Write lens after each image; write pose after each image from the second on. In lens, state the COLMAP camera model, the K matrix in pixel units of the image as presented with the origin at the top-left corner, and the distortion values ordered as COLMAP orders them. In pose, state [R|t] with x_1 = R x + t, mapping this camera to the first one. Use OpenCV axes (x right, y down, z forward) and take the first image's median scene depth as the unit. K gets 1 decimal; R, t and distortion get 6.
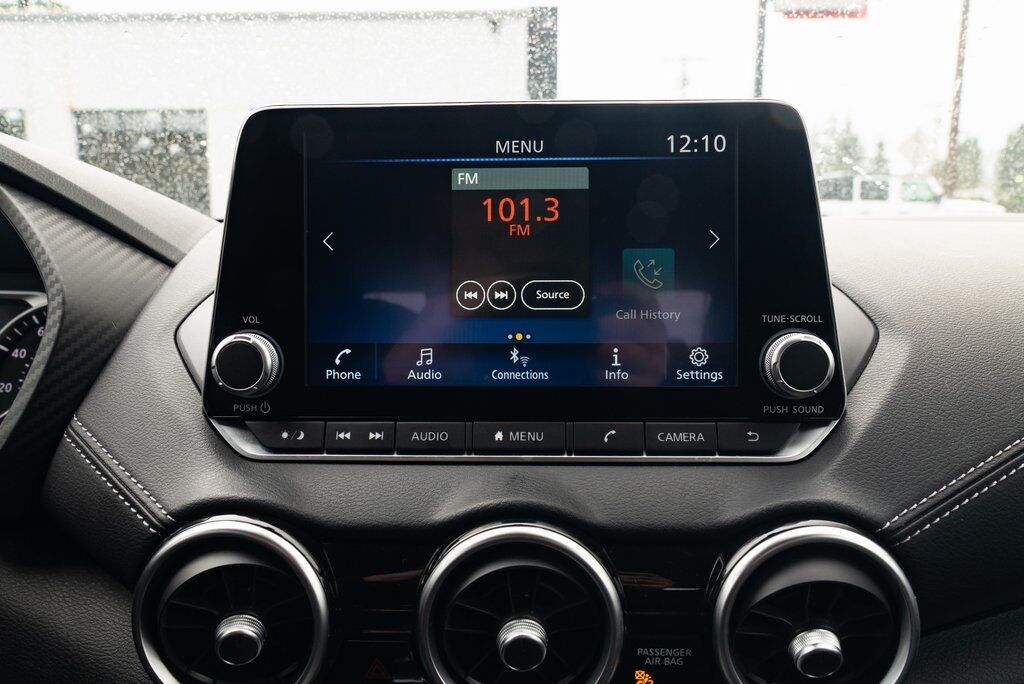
lens RADIAL K [[781.8, 0, 512.1], [0, 781.8, 343.3], [0, 0, 1]] dist [-0.022075, 0.007758]
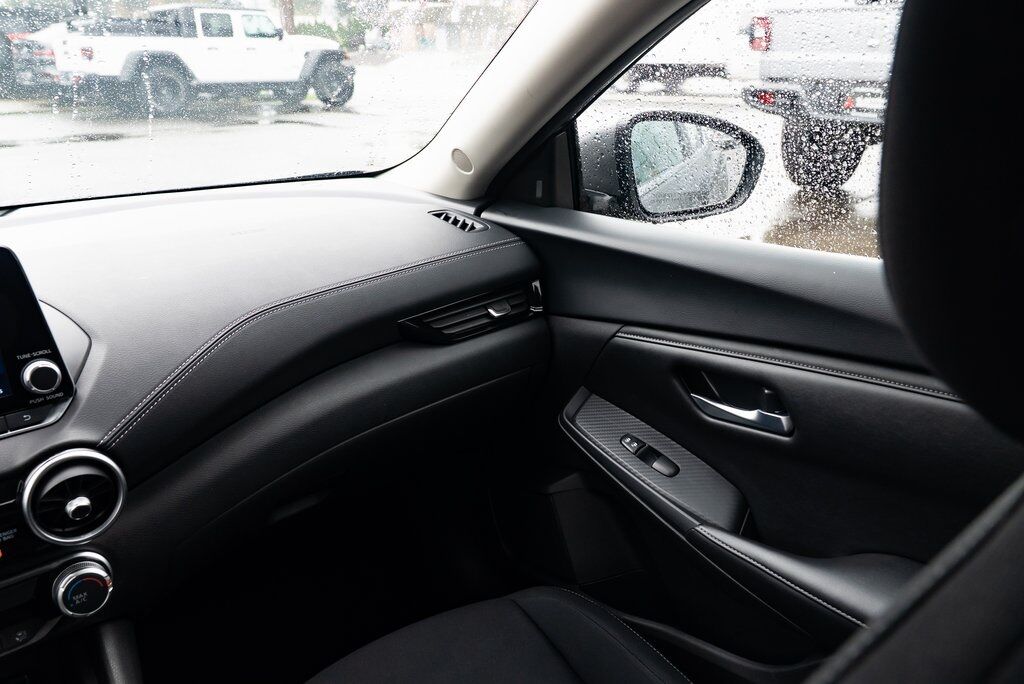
lens RADIAL K [[831.8, 0, 520.2], [0, 831.8, 340.0], [0, 0, 1]] dist [-0.023025, 0.028433]
pose [[0.734338, -0.242139, 0.634126, -0.054072], [0.120313, 0.965849, 0.229481, -0.400275], [-0.668036, -0.092223, 0.738392, -1.358471]]
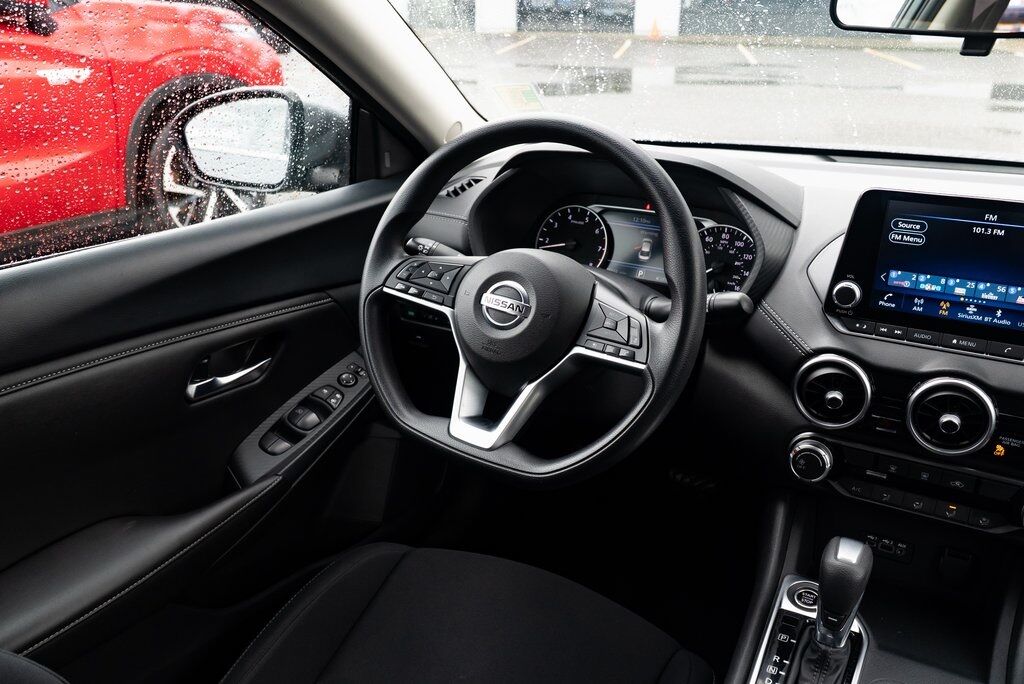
lens RADIAL K [[831.8, 0, 514.5], [0, 831.8, 344.9], [0, 0, 1]] dist [-0.023025, 0.028433]
pose [[0.882464, 0.179339, -0.434849, -0.102083], [-0.066909, 0.962924, 0.261344, -0.444309], [0.465596, -0.201531, 0.861746, -1.809250]]
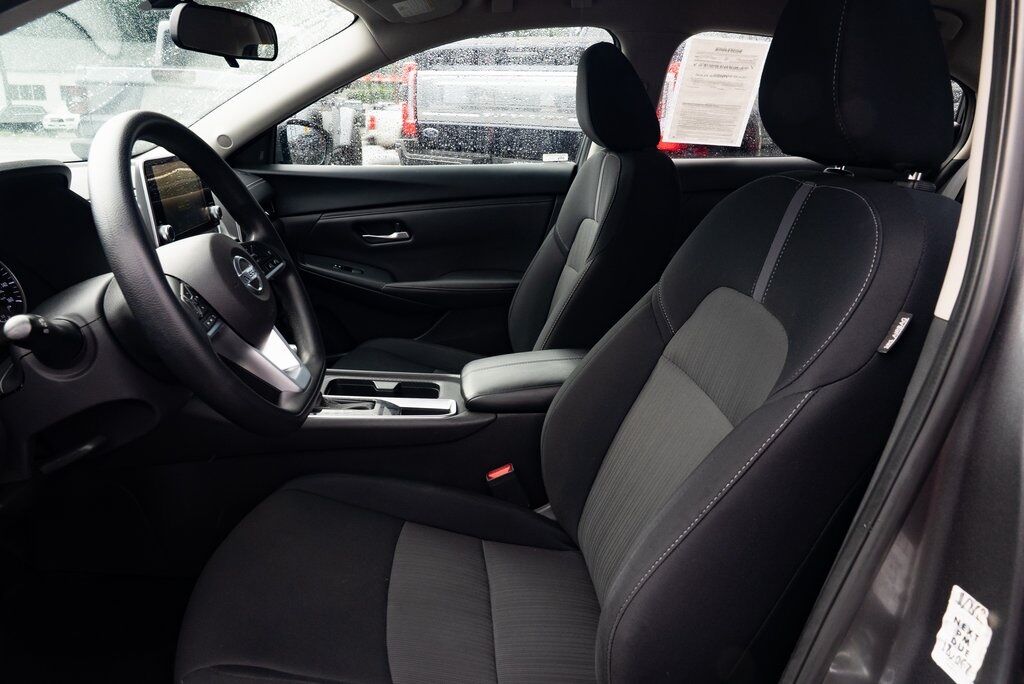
lens RADIAL K [[699.9, 0, 512.1], [0, 699.9, 346.5], [0, 0, 1]] dist [-0.030176, 0.016245]
pose [[-0.118902, -0.311058, 0.942924, -3.794601], [0.126657, 0.937151, 0.325125, -0.332655], [-0.984795, 0.158086, -0.072032, -0.231995]]
